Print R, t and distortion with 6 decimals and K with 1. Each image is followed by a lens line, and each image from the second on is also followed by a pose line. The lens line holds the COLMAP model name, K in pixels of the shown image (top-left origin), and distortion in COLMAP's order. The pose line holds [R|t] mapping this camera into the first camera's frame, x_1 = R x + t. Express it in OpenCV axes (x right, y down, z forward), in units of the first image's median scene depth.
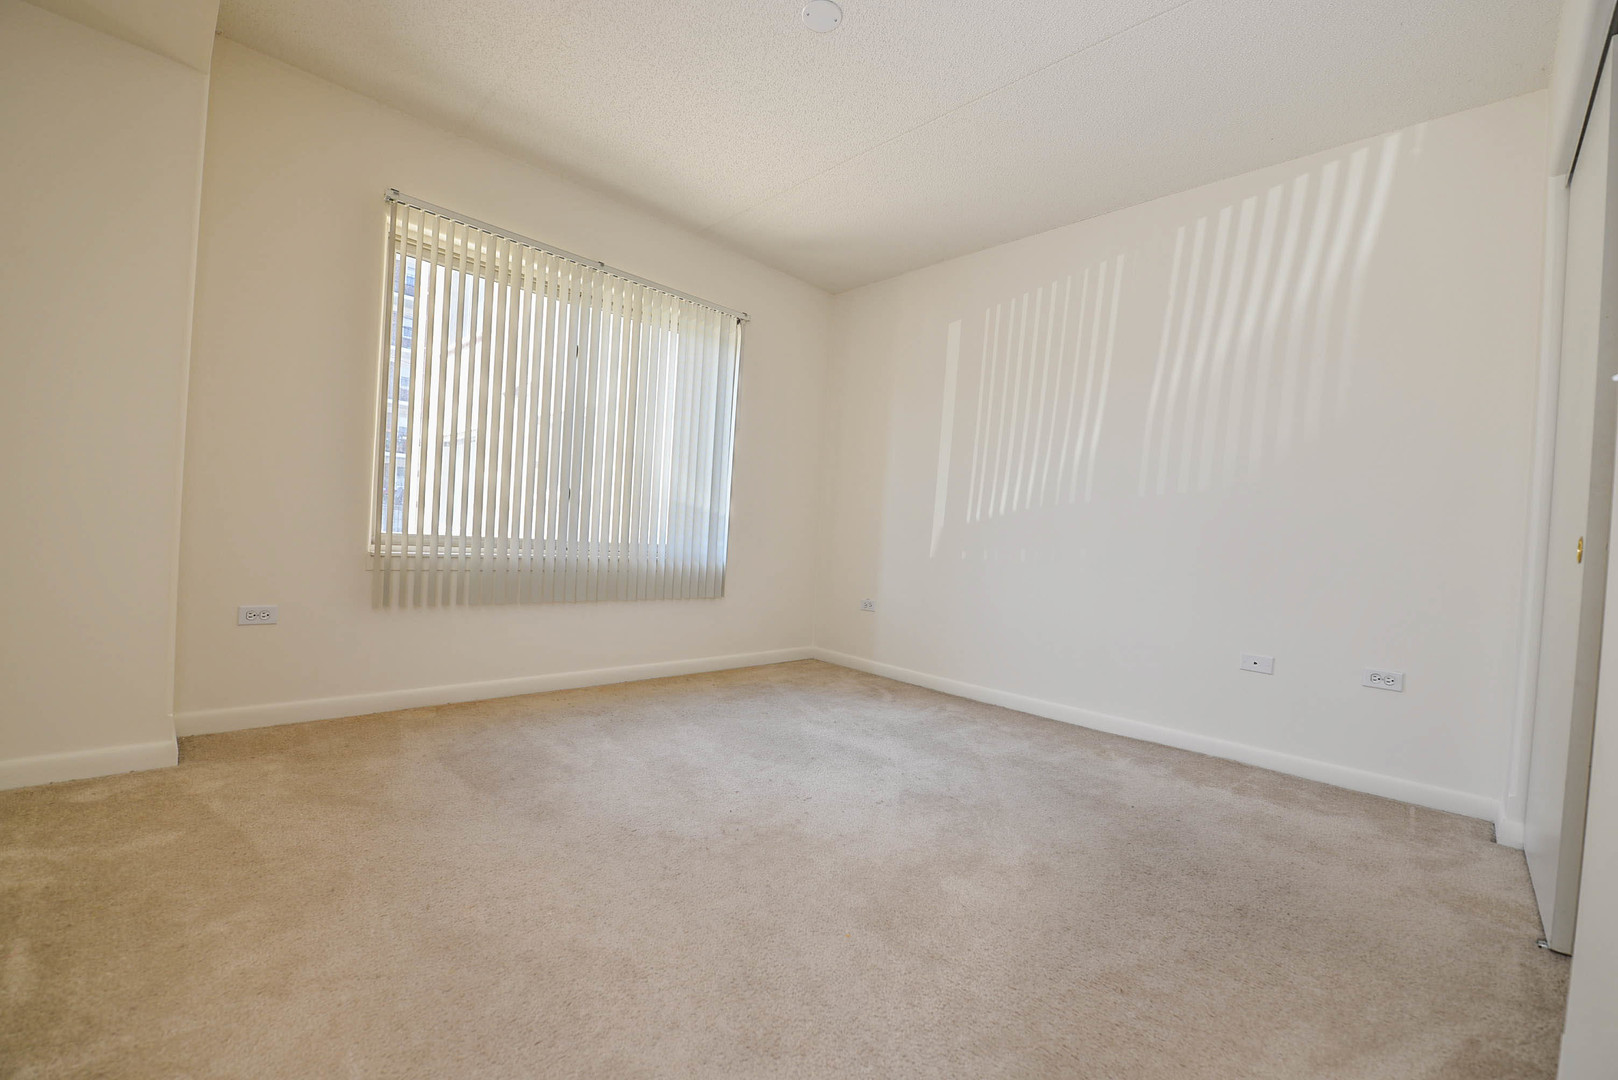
lens RADIAL K [[663.0, 0, 809.6], [0, 663.0, 545.1], [0, 0, 1]] dist [-0.012528, -0.003143]
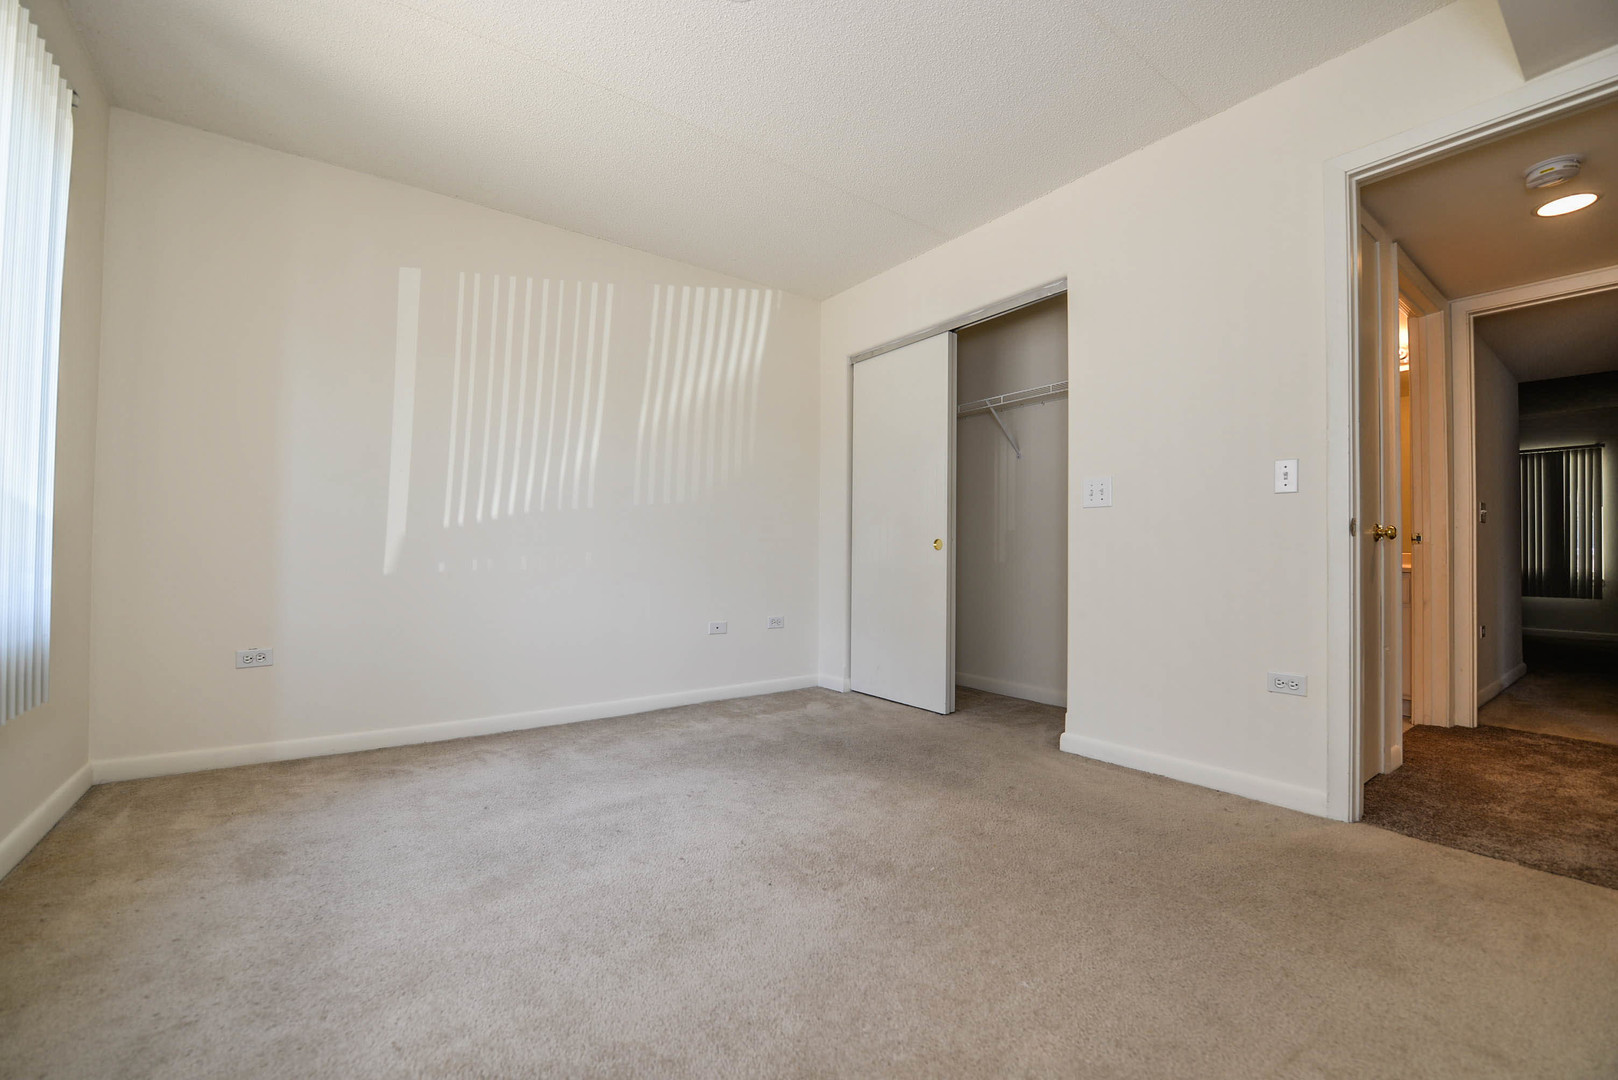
lens RADIAL K [[663.0, 0, 809.6], [0, 663.0, 545.1], [0, 0, 1]] dist [-0.012528, -0.003143]
pose [[0.149204, -0.044595, 0.987800, -0.735537], [0.015760, 0.998963, 0.042718, -0.058333], [-0.988681, 0.009194, 0.149752, 0.637453]]
